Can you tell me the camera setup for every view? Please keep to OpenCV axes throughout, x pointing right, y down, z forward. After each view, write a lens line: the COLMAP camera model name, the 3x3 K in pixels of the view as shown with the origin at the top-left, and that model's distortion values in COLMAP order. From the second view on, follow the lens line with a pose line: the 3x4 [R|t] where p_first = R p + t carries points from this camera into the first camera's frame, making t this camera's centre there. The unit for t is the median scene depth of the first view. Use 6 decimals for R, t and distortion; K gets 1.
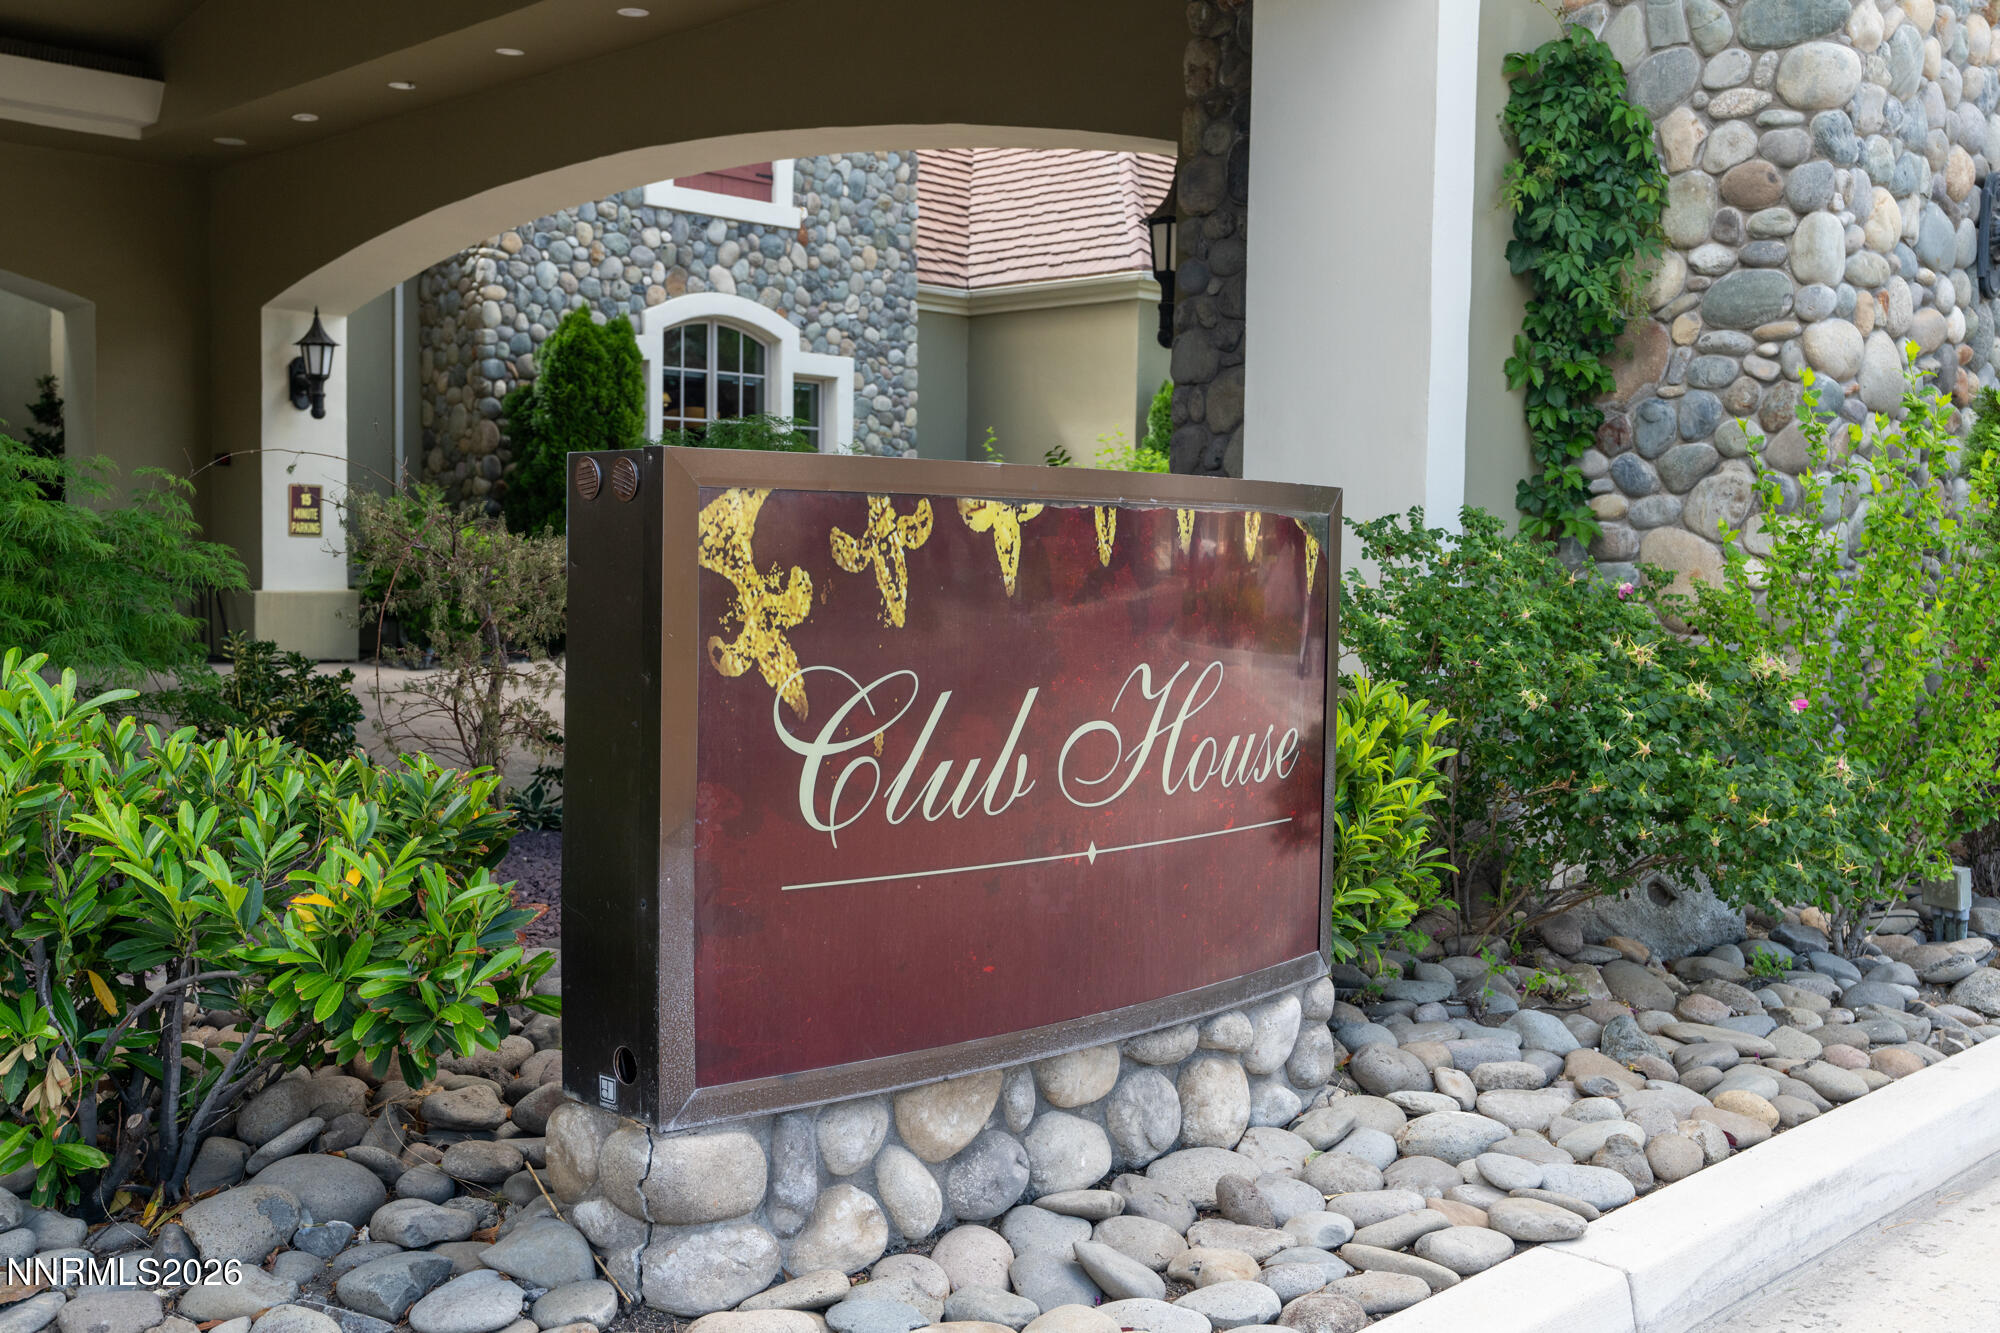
lens RADIAL K [[1950.6, 0, 998.7], [0, 1950.6, 661.2], [0, 0, 1]] dist [-0.002316, 0.000000]
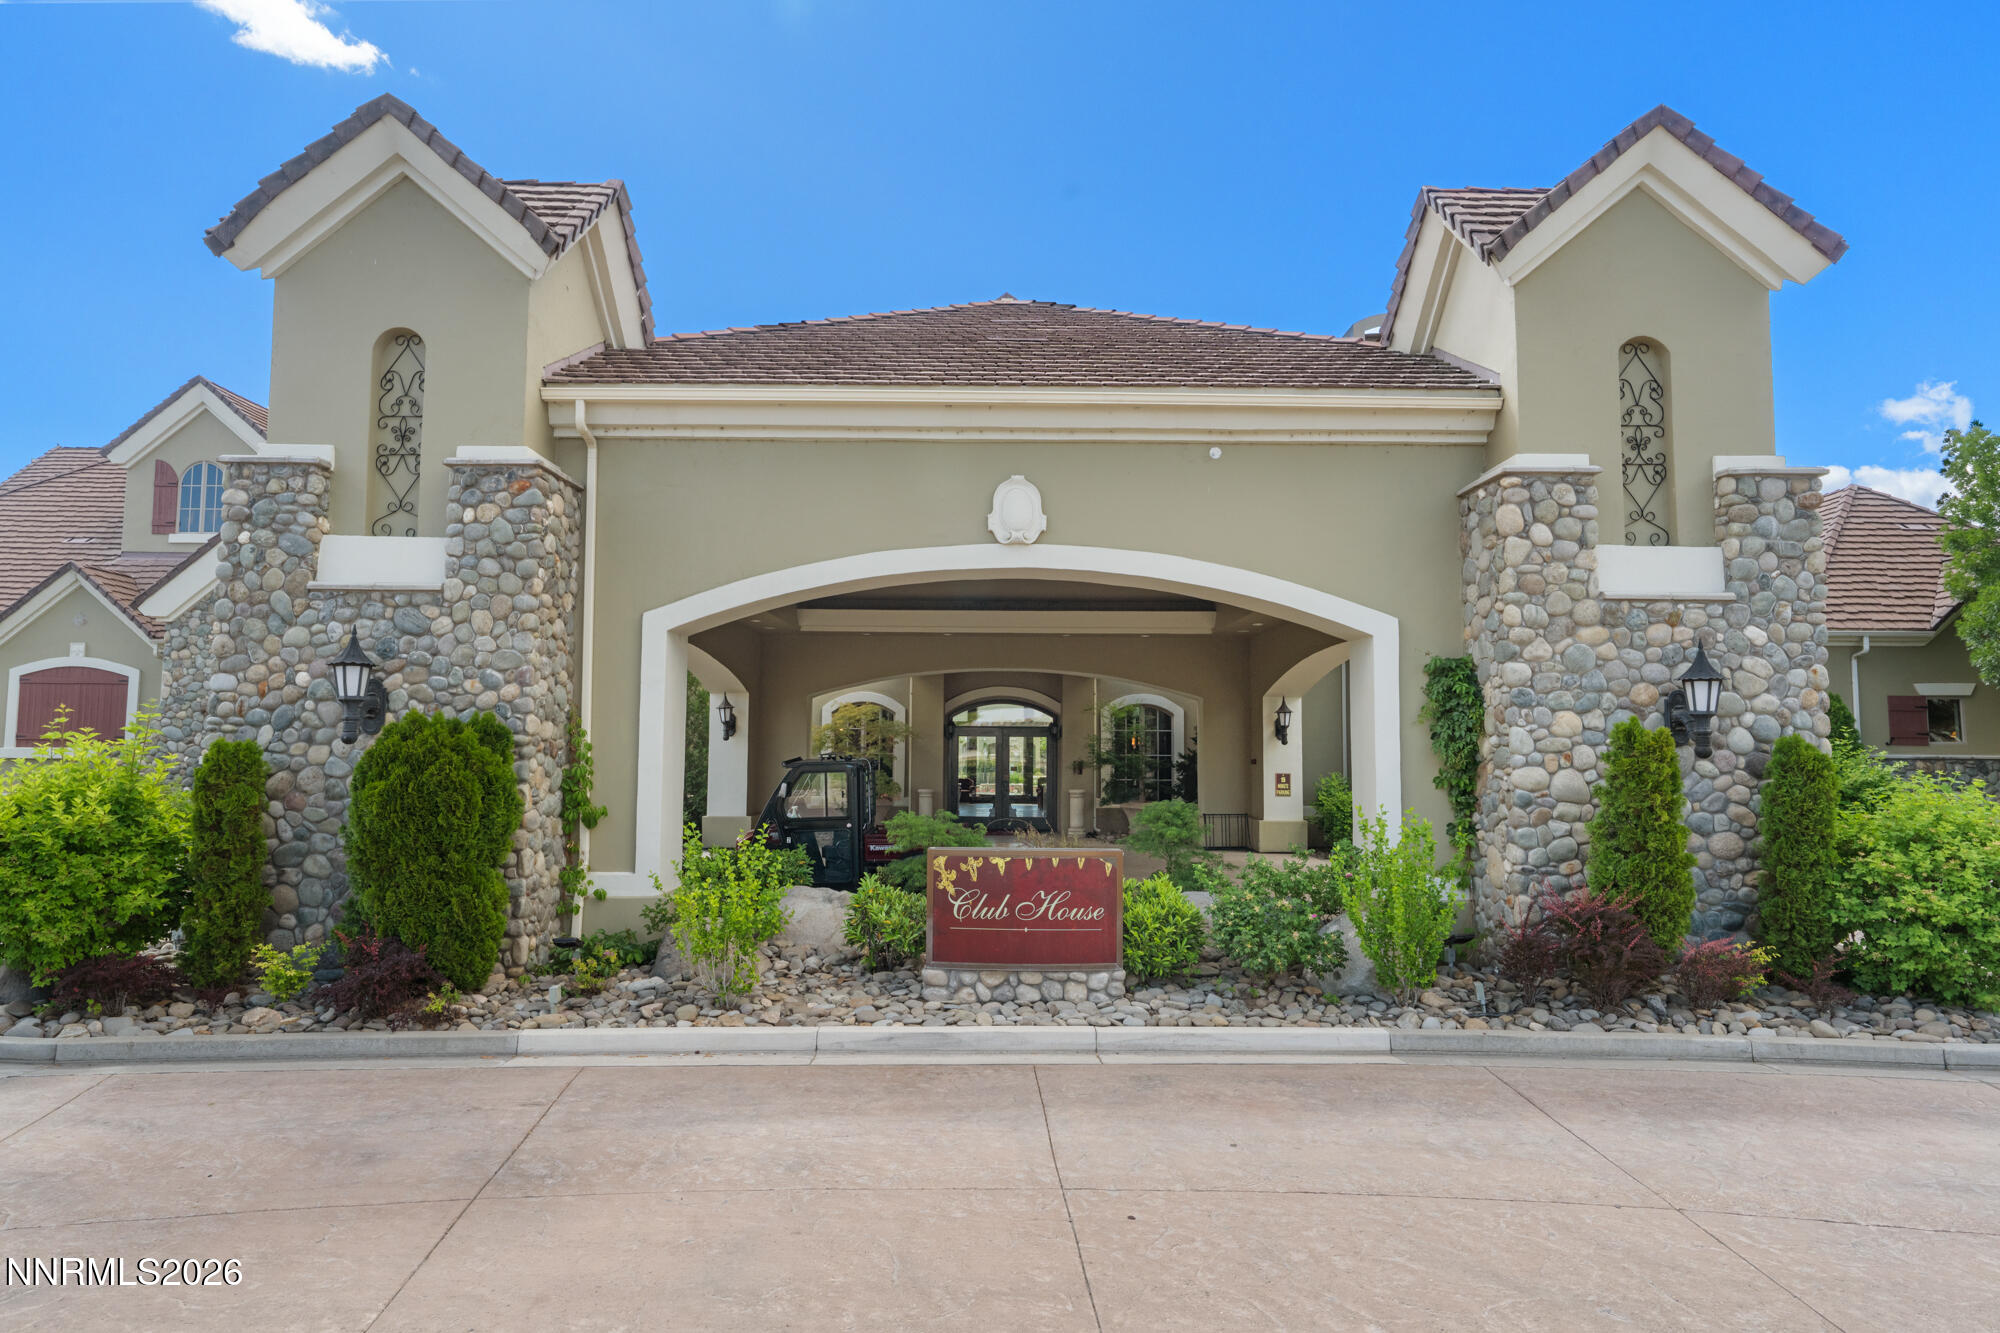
lens RADIAL K [[1206.7, 0, 997.6], [0, 1206.7, 666.1], [0, 0, 1]] dist [-0.003309, -0.000126]
pose [[0.711028, -0.058166, -0.700754, 2.228953], [-0.035827, 0.992282, -0.118717, -0.201972], [0.702251, 0.109517, 0.703456, -1.289142]]
